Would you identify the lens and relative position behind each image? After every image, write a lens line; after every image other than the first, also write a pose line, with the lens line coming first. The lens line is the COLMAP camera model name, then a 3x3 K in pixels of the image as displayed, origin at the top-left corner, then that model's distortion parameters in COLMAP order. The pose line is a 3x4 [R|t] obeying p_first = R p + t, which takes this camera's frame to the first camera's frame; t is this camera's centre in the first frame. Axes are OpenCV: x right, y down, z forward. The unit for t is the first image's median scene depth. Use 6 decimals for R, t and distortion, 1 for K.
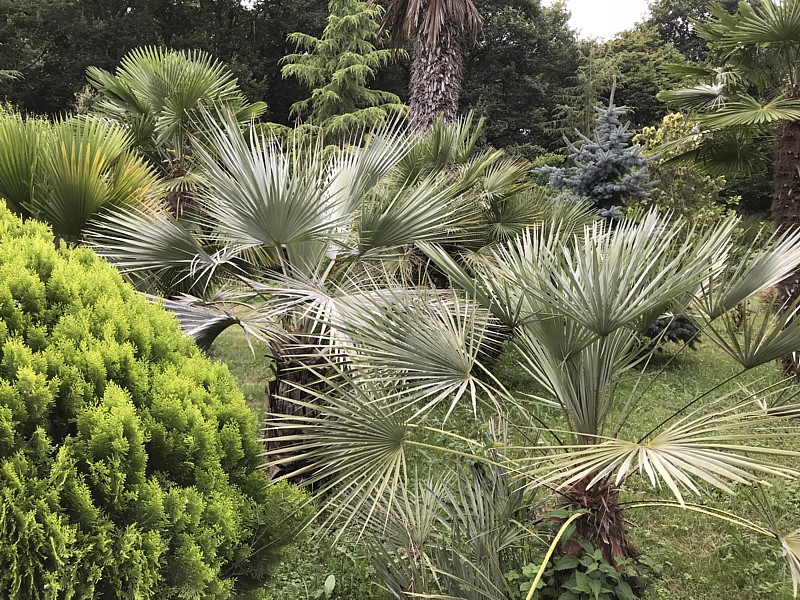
lens RADIAL K [[659.4, 0, 397.9], [0, 659.4, 295.3], [0, 0, 1]] dist [-0.006620, -0.002652]
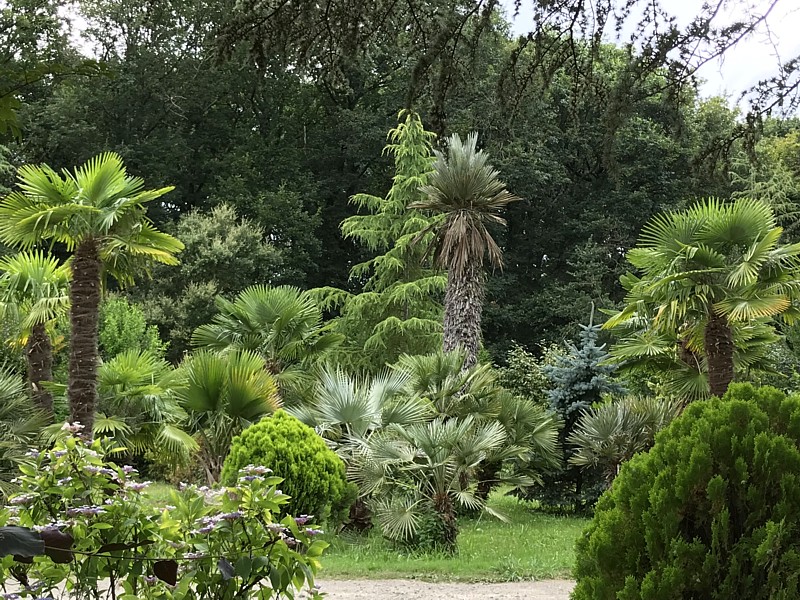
lens RADIAL K [[1401.4, 0, 396.9], [0, 1401.4, 299.9], [0, 0, 1]] dist [0.282343, 0.000000]
pose [[0.993116, 0.012915, -0.116420, 0.255271], [-0.031789, 0.986319, -0.161755, 0.132576], [0.112739, 0.164343, 0.979940, -1.779339]]
